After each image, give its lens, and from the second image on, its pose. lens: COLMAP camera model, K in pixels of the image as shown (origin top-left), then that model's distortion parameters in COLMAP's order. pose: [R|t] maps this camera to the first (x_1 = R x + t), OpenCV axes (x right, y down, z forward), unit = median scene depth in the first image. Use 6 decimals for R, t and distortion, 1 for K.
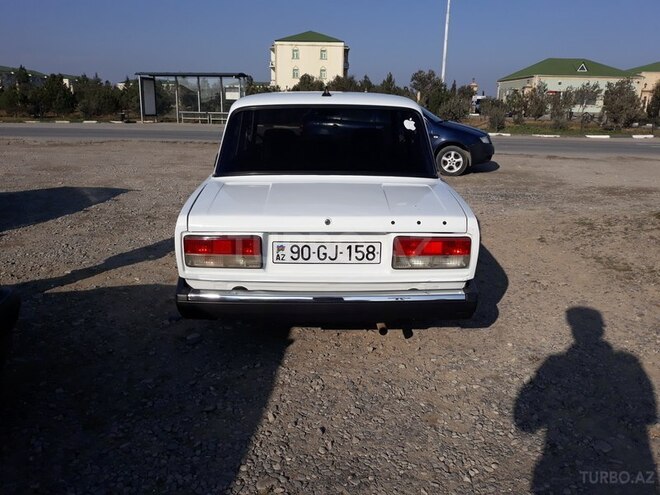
lens RADIAL K [[546.6, 0, 320.7], [0, 546.6, 246.1], [0, 0, 1]] dist [0.011408, -0.059915]
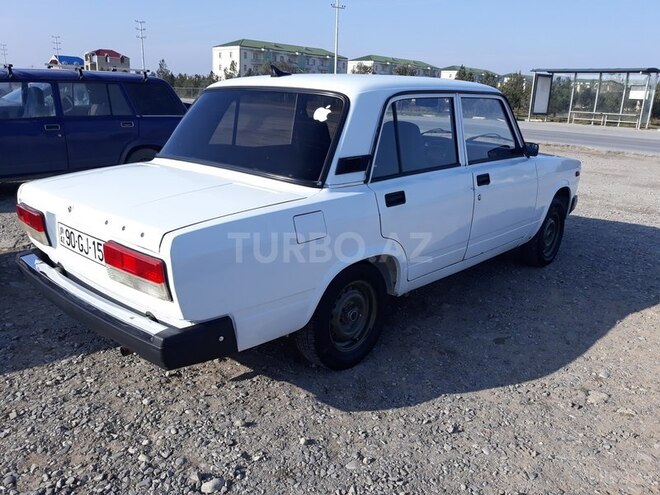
lens RADIAL K [[546.6, 0, 320.7], [0, 546.6, 246.1], [0, 0, 1]] dist [0.011408, -0.059915]
pose [[0.721547, 0.193229, -0.664855, 0.089960], [-0.192390, 0.978405, 0.075562, -0.012919], [0.665098, 0.073390, 0.743141, 0.057937]]
